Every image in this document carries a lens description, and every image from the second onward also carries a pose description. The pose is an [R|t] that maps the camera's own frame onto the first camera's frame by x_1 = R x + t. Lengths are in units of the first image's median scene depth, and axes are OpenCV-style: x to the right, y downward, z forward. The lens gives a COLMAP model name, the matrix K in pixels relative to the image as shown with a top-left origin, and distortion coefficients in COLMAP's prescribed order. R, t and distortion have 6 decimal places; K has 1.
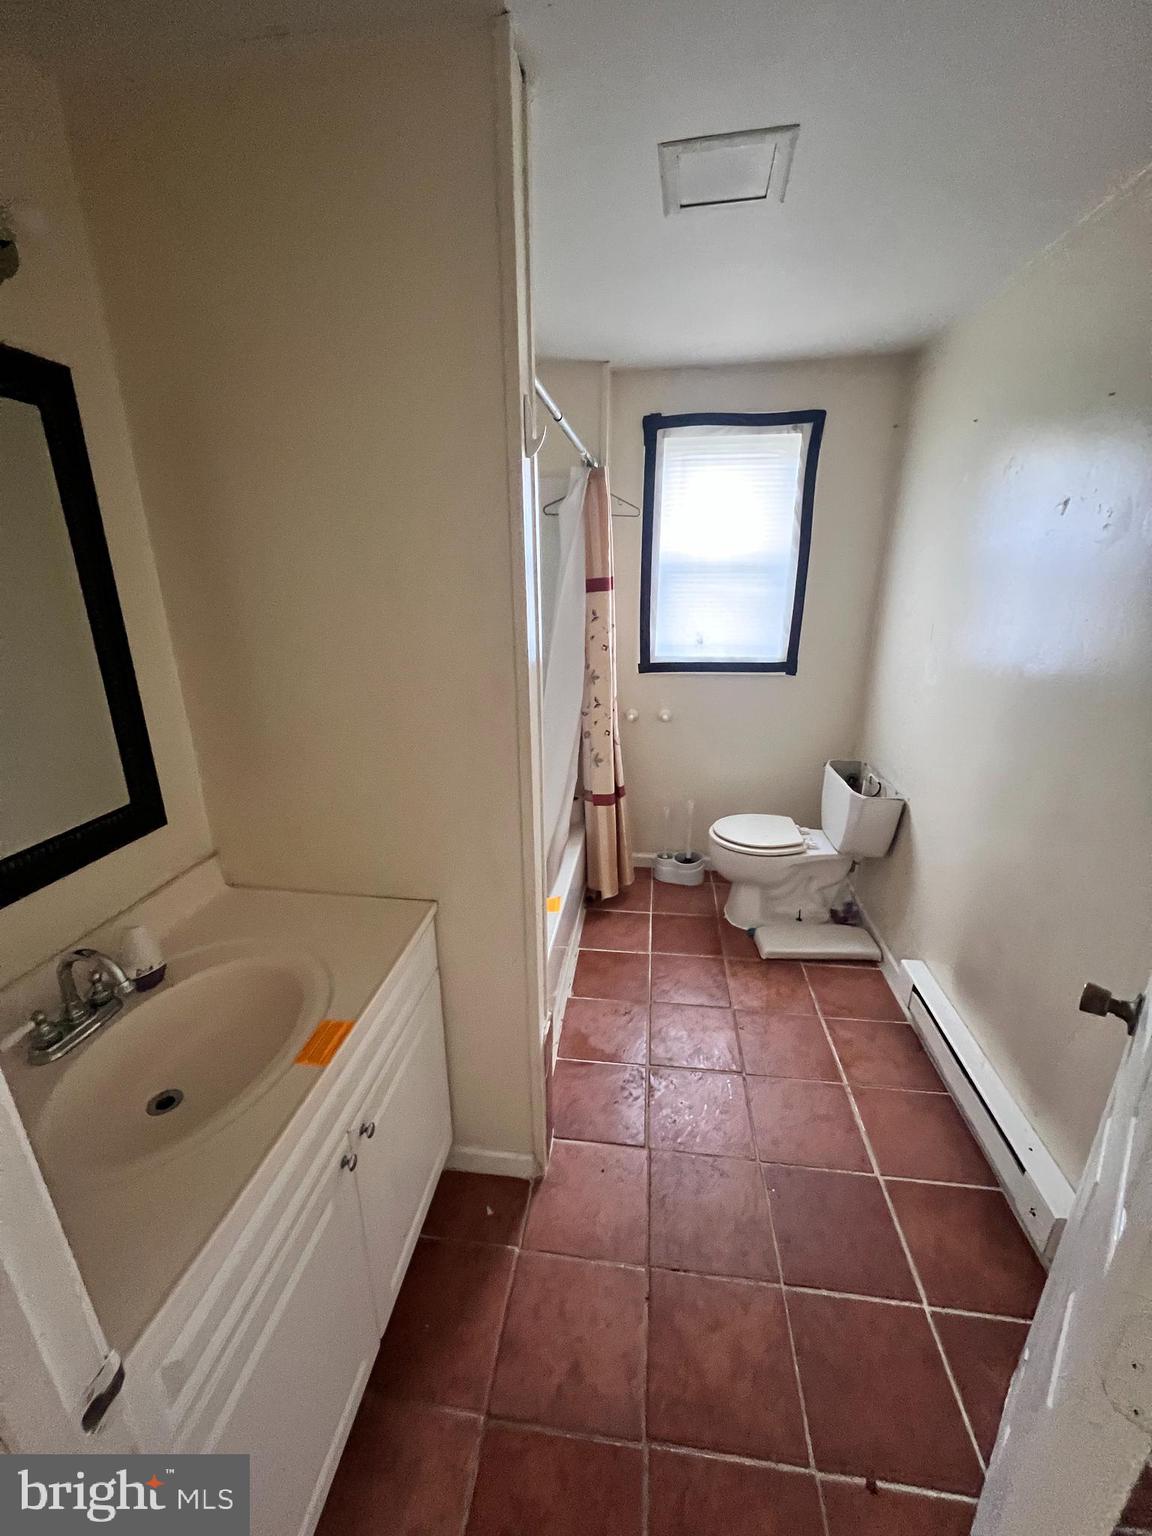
lens RADIAL K [[614.2, 0, 571.6], [0, 614.2, 763.7], [0, 0, 1]] dist [-0.001259, -0.000149]
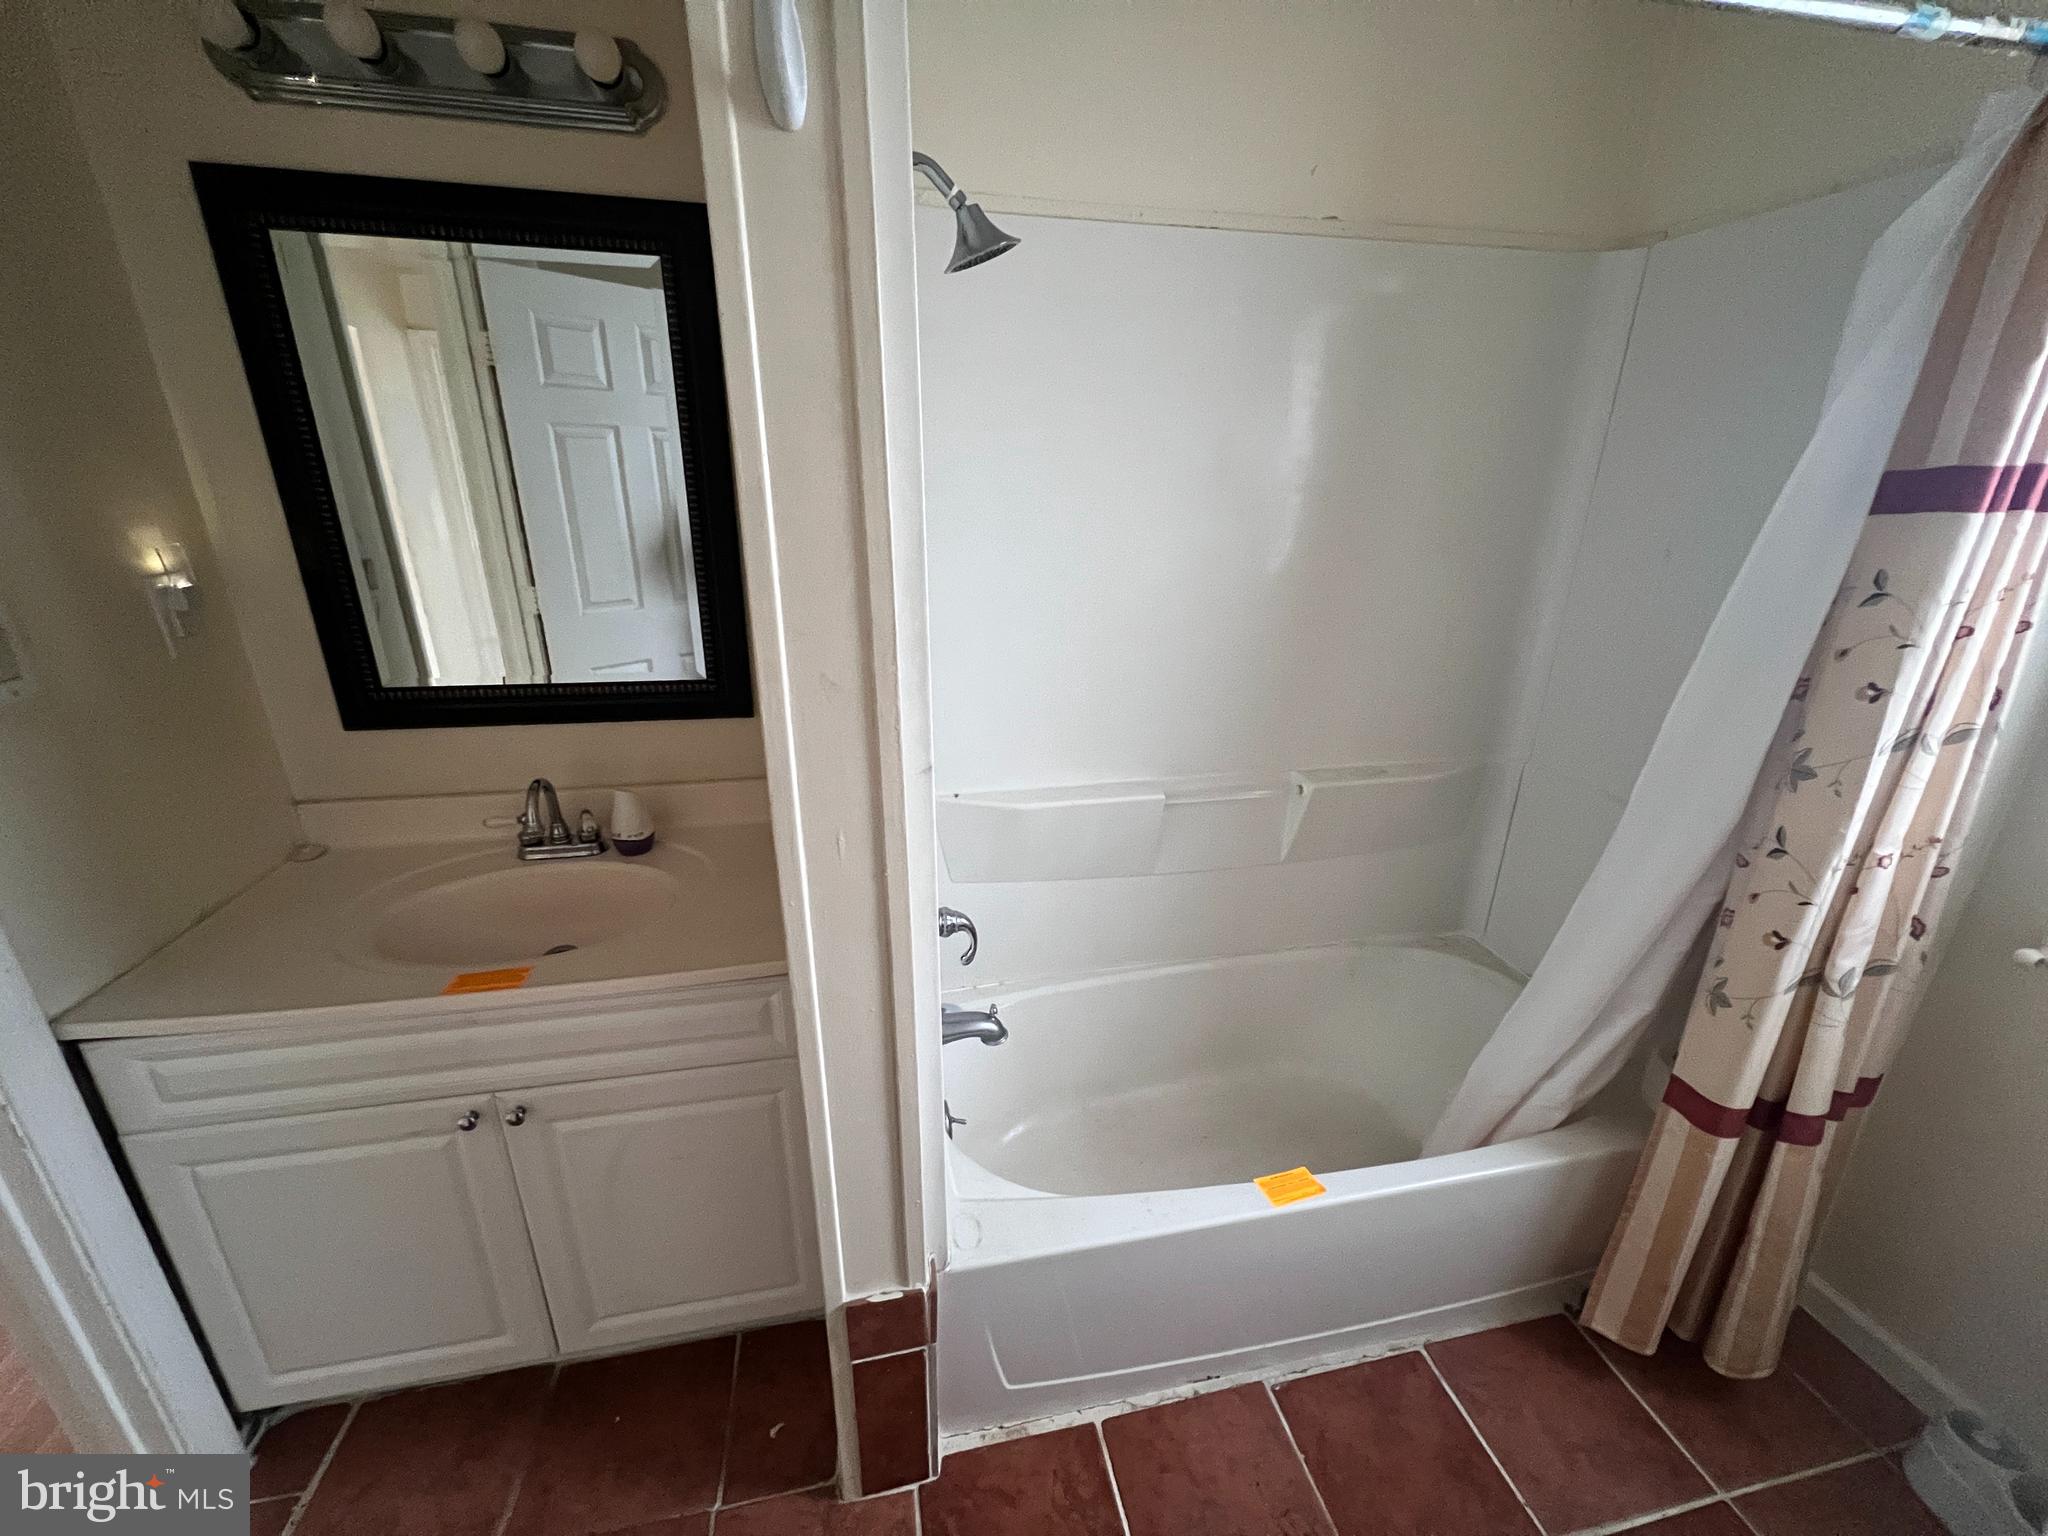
lens RADIAL K [[818.9, 0, 1024.8], [0, 818.9, 769.3], [0, 0, 1]] dist [-0.001259, -0.000149]
pose [[0.332301, 0.334469, -0.881877, 0.282298], [-0.302641, 0.923381, 0.236171, -0.117480], [0.893300, 0.188412, 0.408064, 0.440868]]
